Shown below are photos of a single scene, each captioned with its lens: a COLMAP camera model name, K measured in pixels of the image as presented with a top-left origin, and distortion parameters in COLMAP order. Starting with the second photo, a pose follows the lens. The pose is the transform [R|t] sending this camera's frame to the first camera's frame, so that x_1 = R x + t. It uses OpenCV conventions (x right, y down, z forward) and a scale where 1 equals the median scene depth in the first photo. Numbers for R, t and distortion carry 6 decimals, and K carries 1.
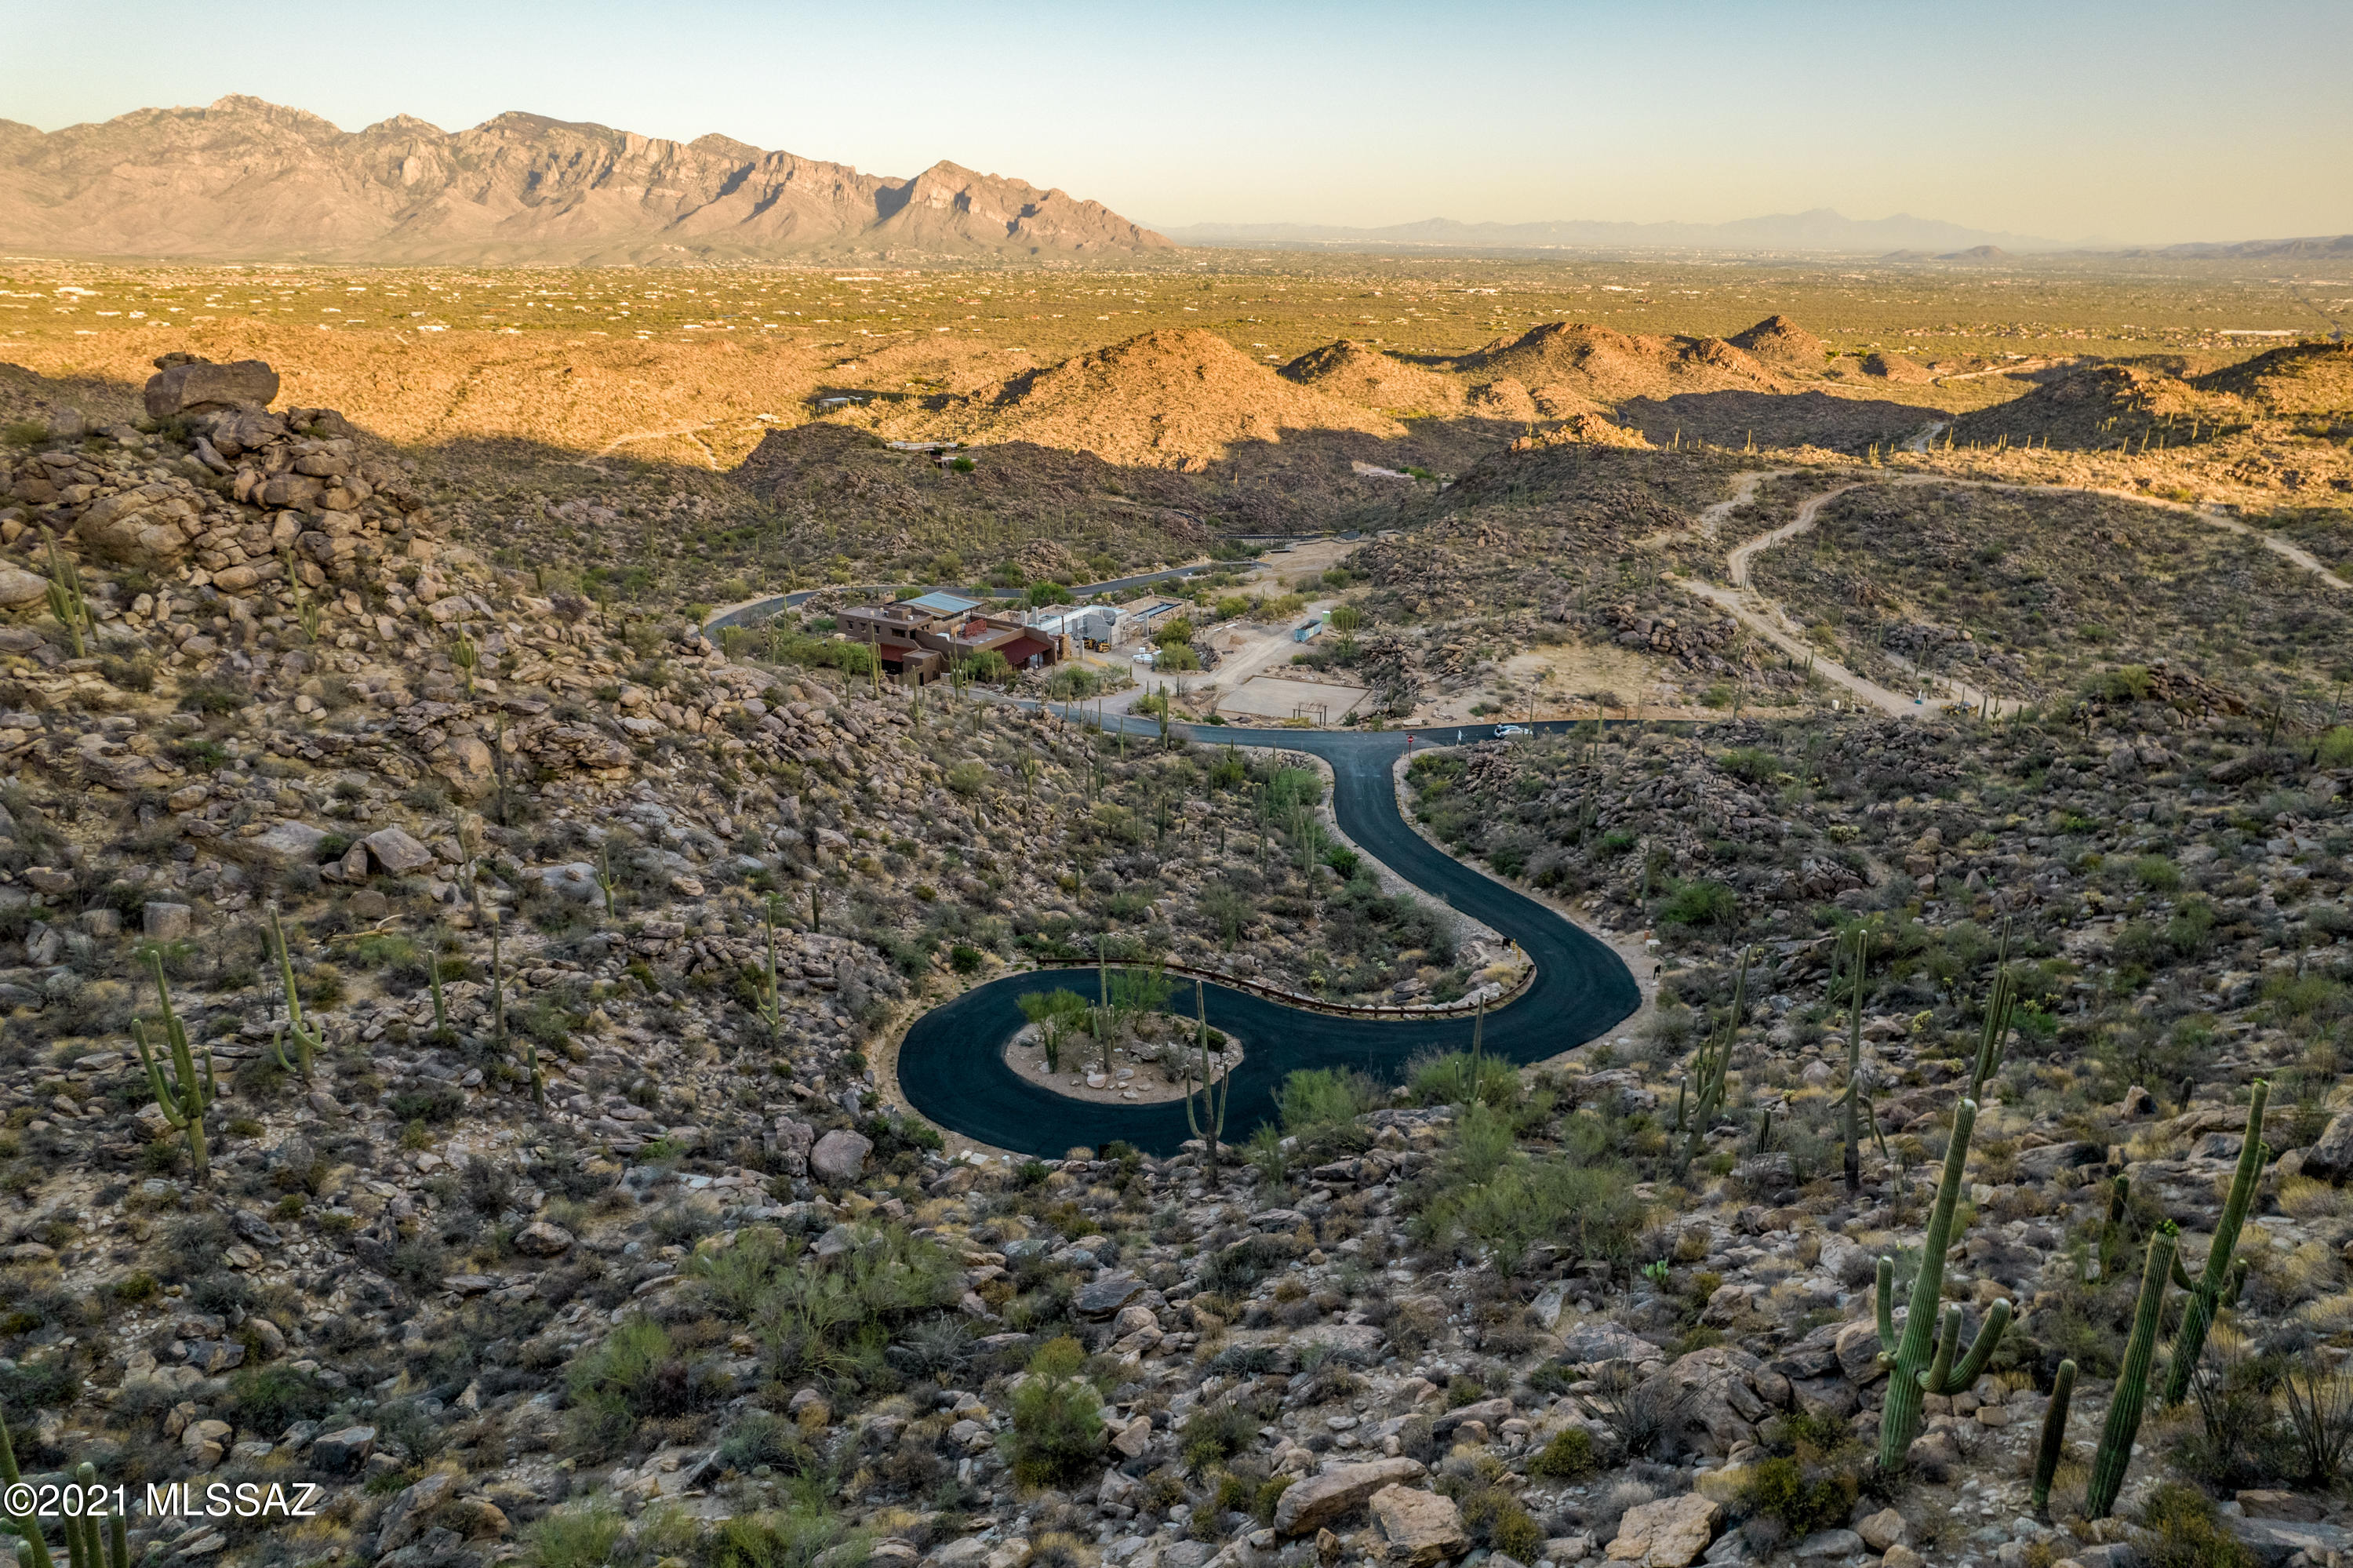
lens RADIAL K [[1495.8, 0, 1190.4], [0, 1495.8, 788.8], [0, 0, 1]] dist [-0.052084, 0.068911]
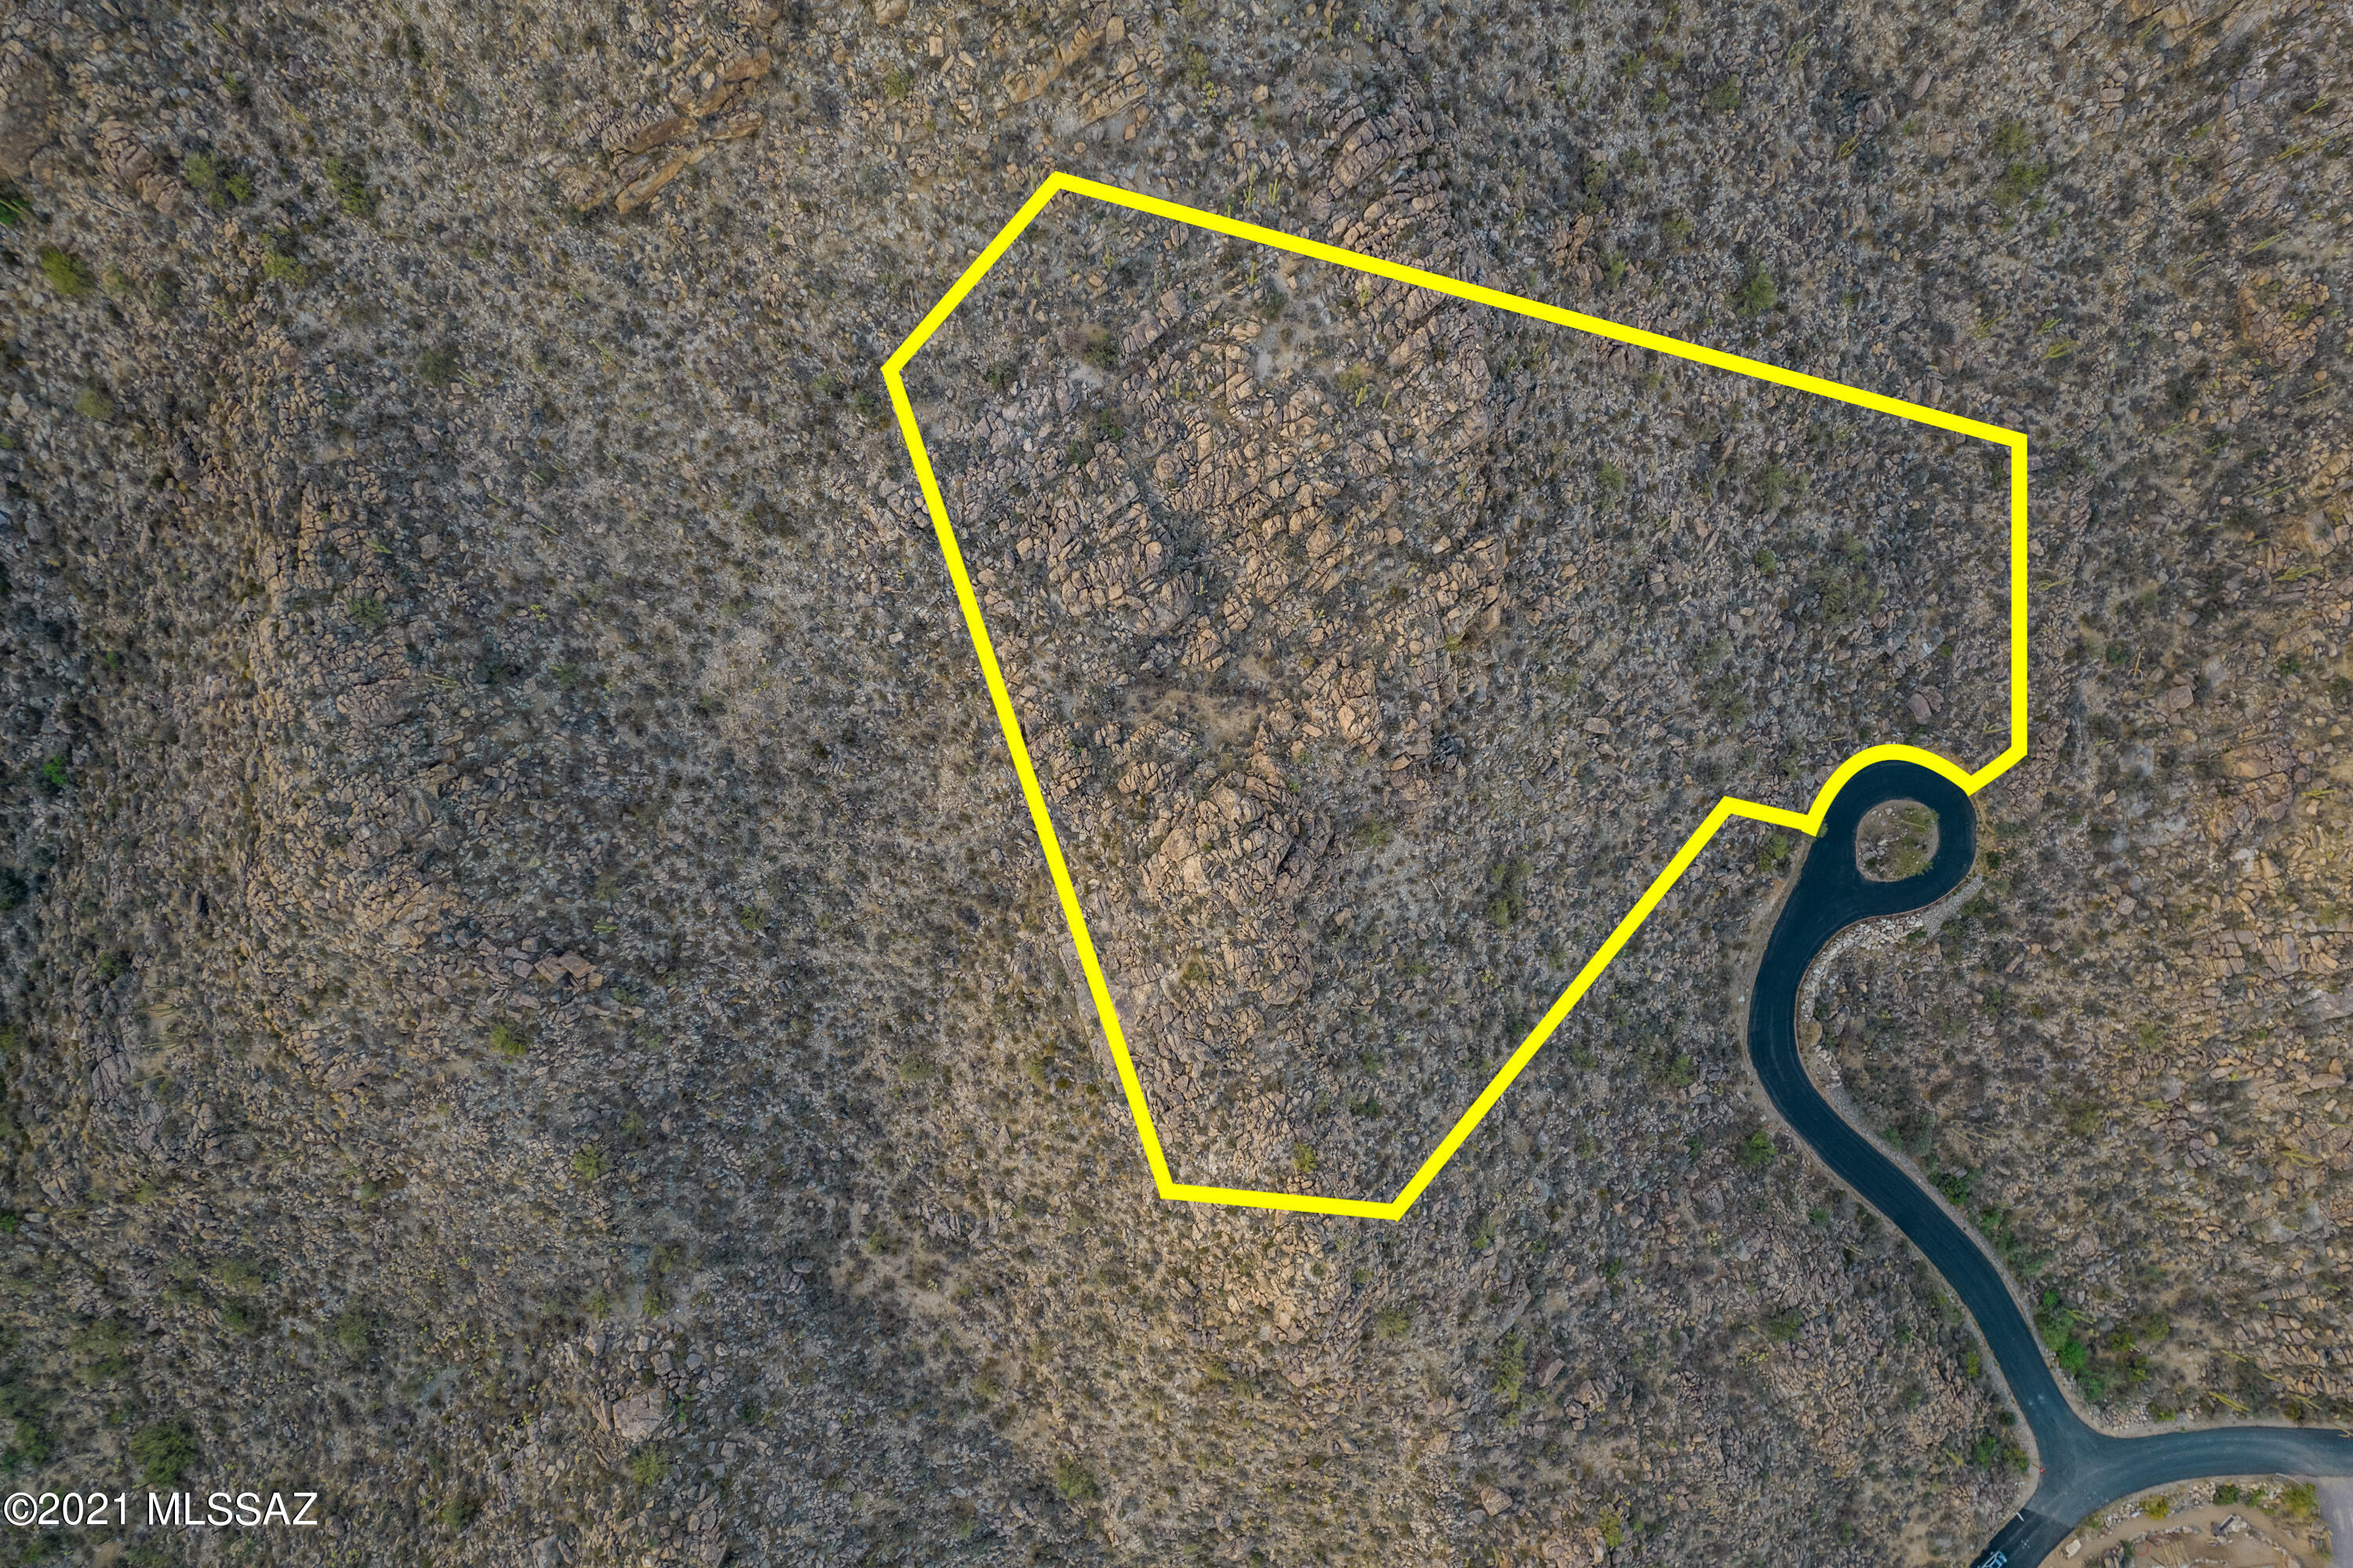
lens RADIAL K [[1494.1, 0, 1191.0], [0, 1494.1, 789.4], [0, 0, 1]] dist [-0.056679, 0.075083]
pose [[-0.844146, 0.533432, -0.053554, 0.515736], [-0.197682, -0.216852, 0.955980, -0.966772], [0.498337, 0.817573, 0.288505, -0.200831]]
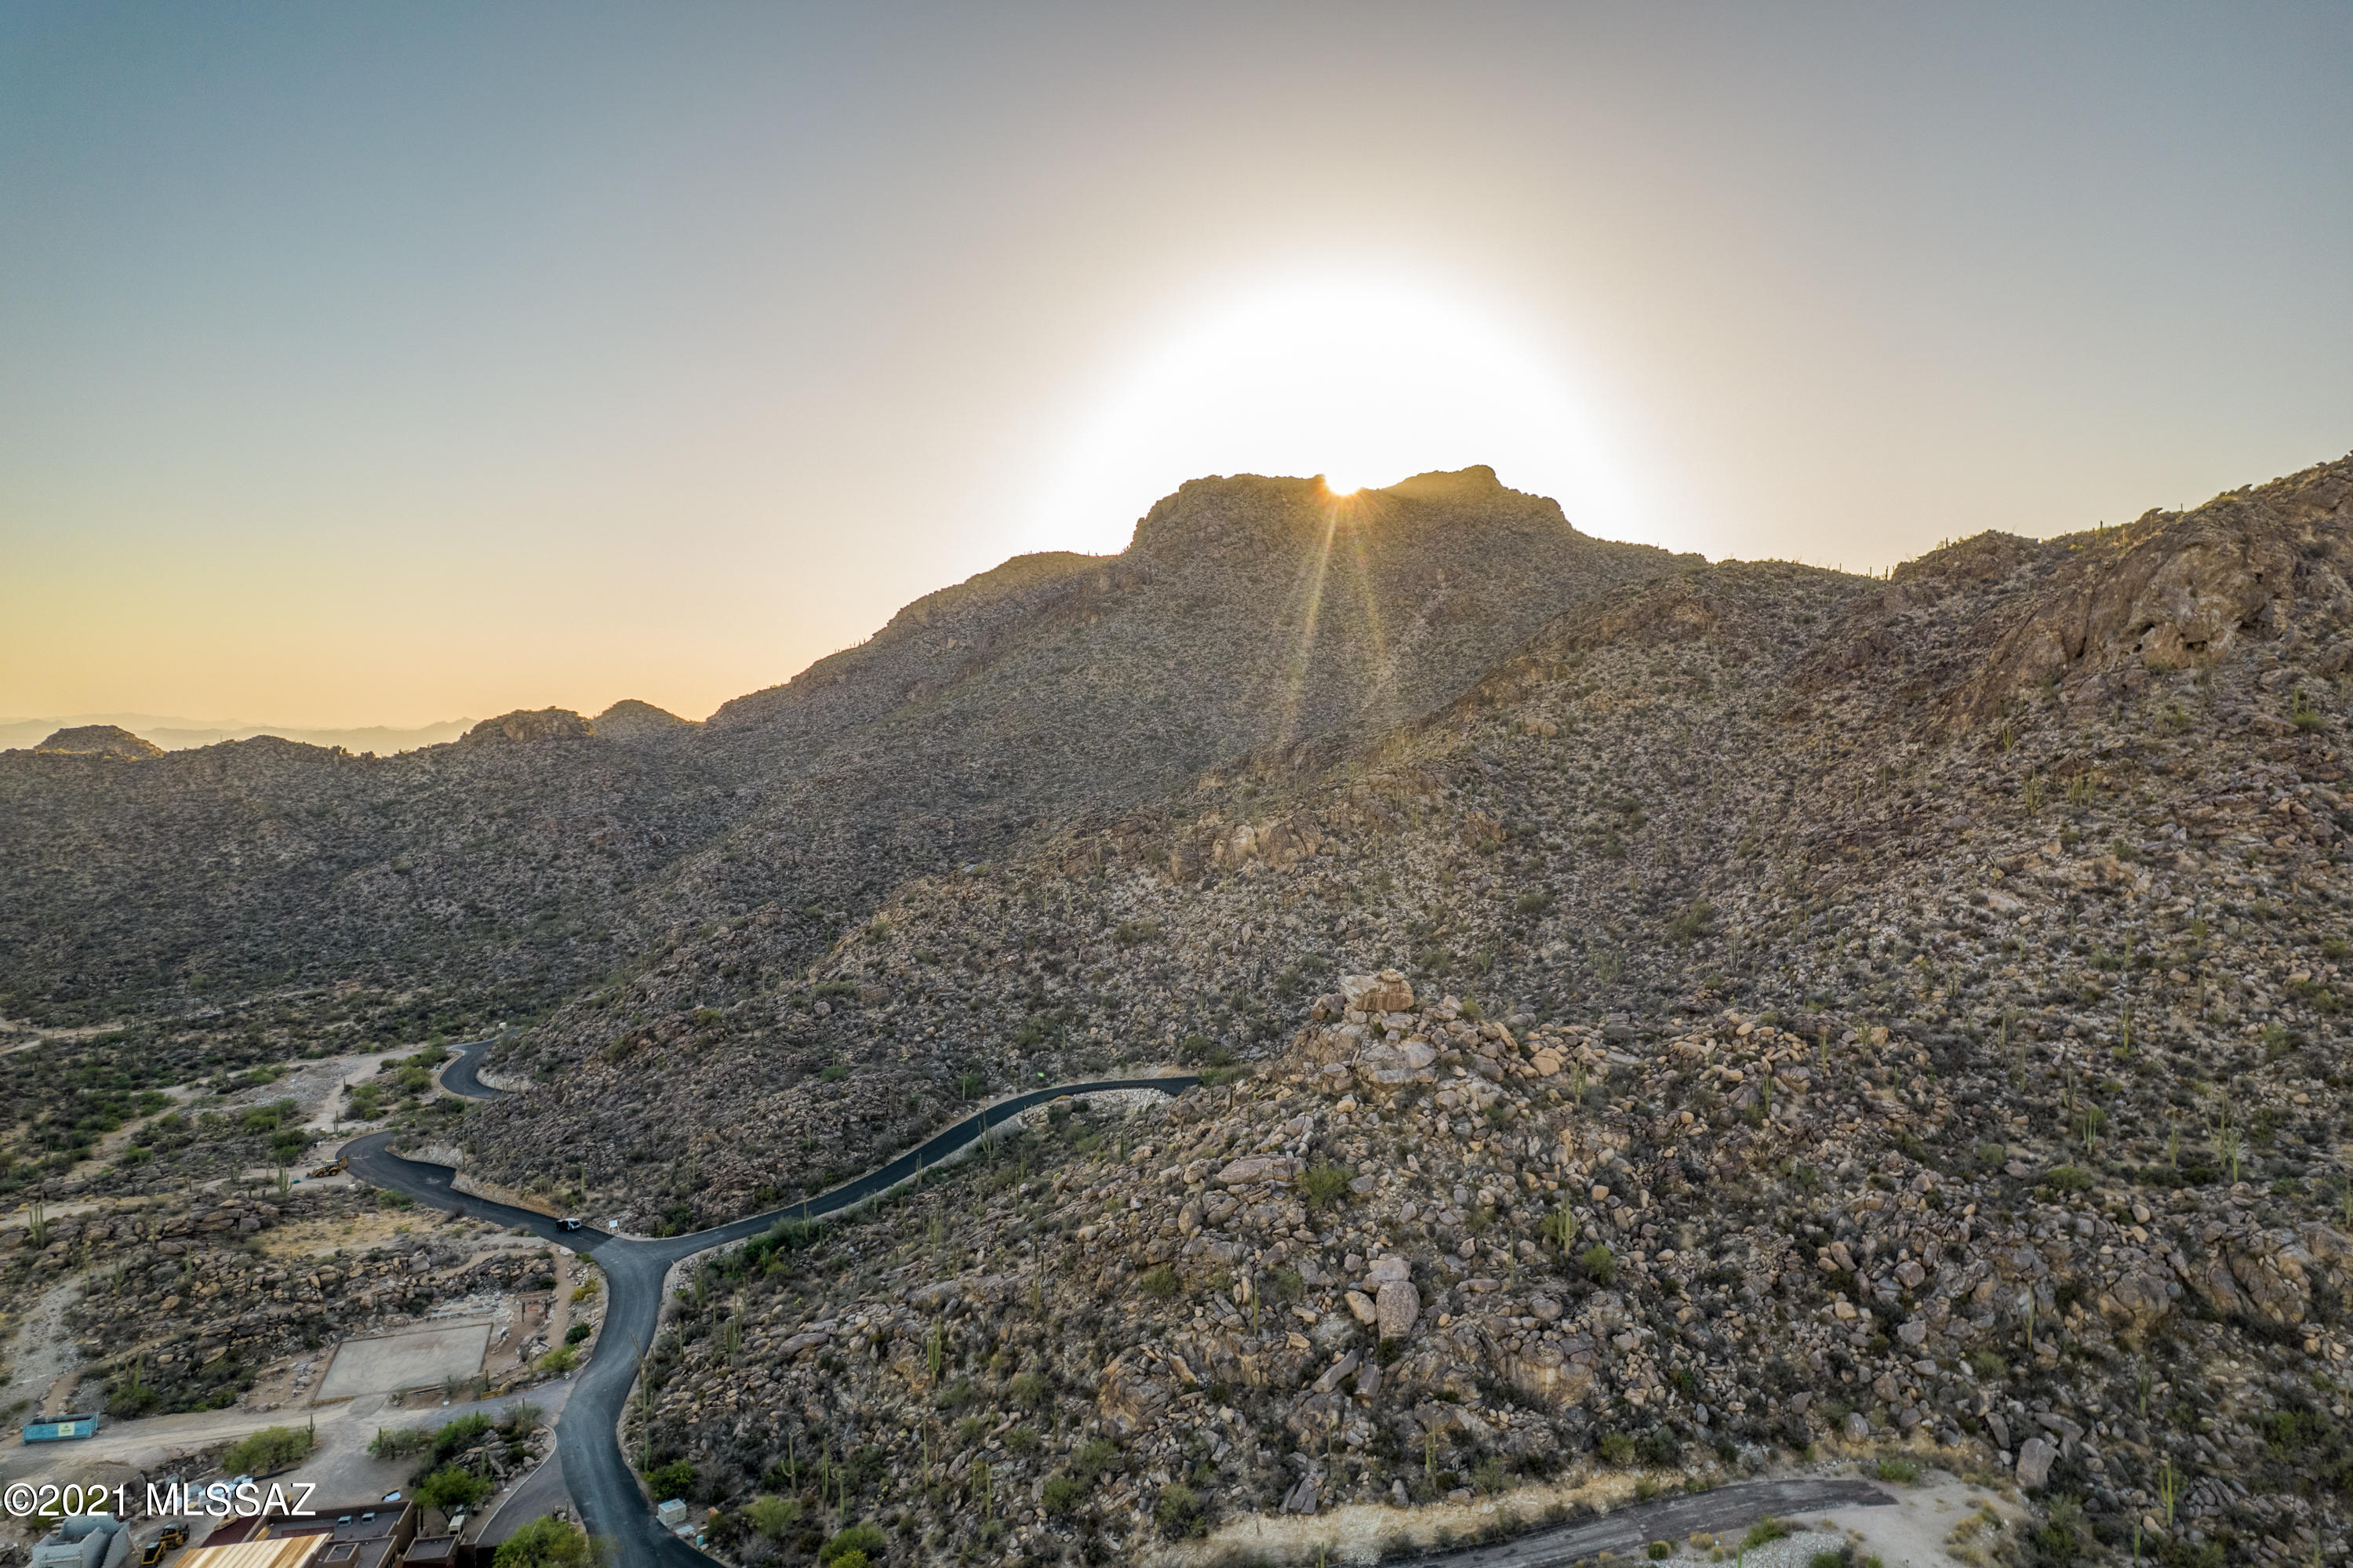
lens RADIAL K [[1495.6, 0, 1189.9], [0, 1495.6, 788.2], [0, 0, 1]] dist [-0.025373, -0.000473]
pose [[-0.674606, -0.046312, 0.736724, -1.103535], [0.245534, 0.927125, 0.283113, -0.637412], [-0.696146, 0.371880, -0.614073, 1.325795]]
